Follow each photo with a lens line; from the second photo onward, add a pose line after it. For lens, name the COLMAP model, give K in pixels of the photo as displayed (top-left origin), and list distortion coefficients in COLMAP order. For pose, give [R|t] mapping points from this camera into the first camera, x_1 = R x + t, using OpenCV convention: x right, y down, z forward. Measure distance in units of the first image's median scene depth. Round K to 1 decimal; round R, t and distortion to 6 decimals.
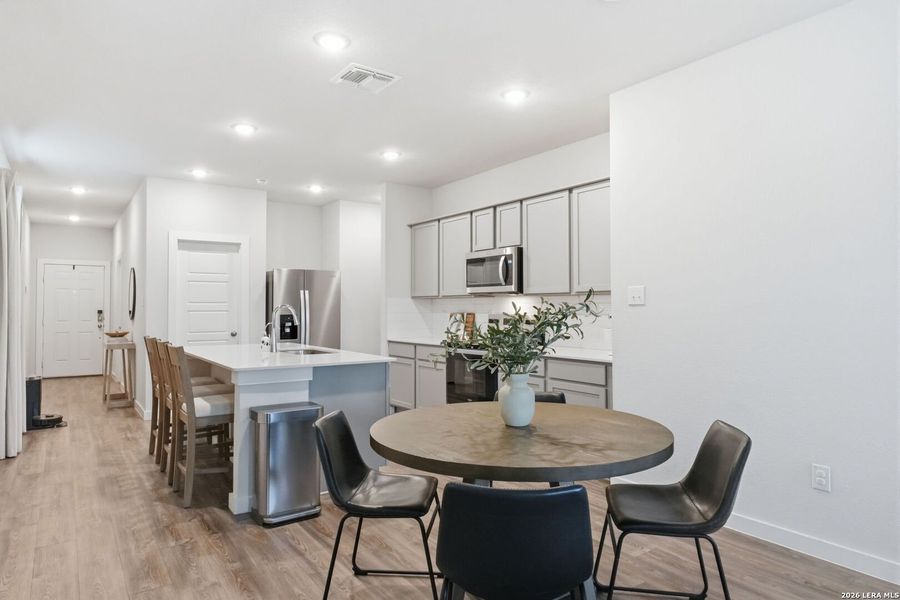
lens RADIAL K [[547.5, 0, 450.0], [0, 547.5, 300.0], [0, 0, 1]] dist [-0.005295, -0.000422]
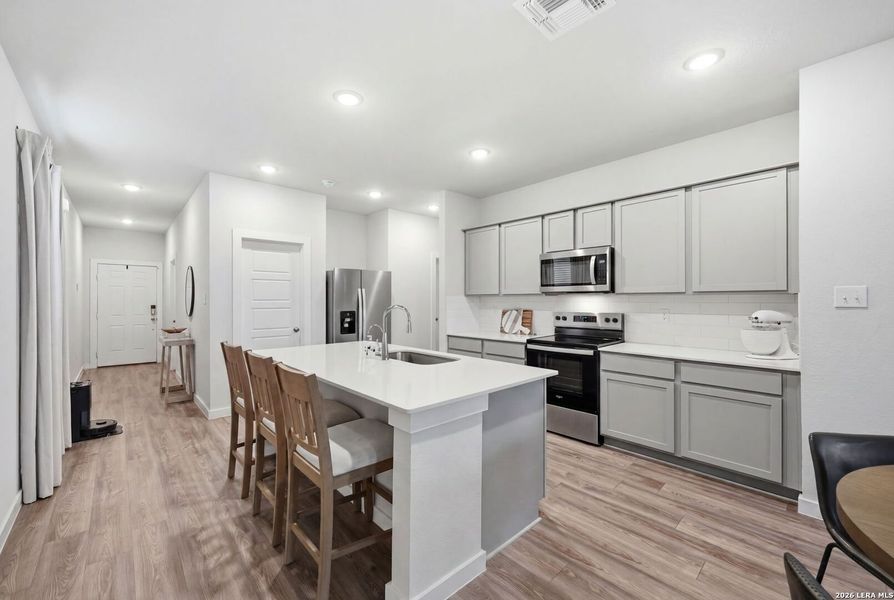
lens RADIAL K [[357.3, 0, 447.0], [0, 357.3, 300.0], [0, 0, 1]] dist [-0.003214, -0.000215]
pose [[0.991659, -0.000461, 0.128885, -0.235378], [-0.001375, 0.999899, 0.014152, -0.006570], [-0.128879, -0.014212, 0.991559, 0.336508]]
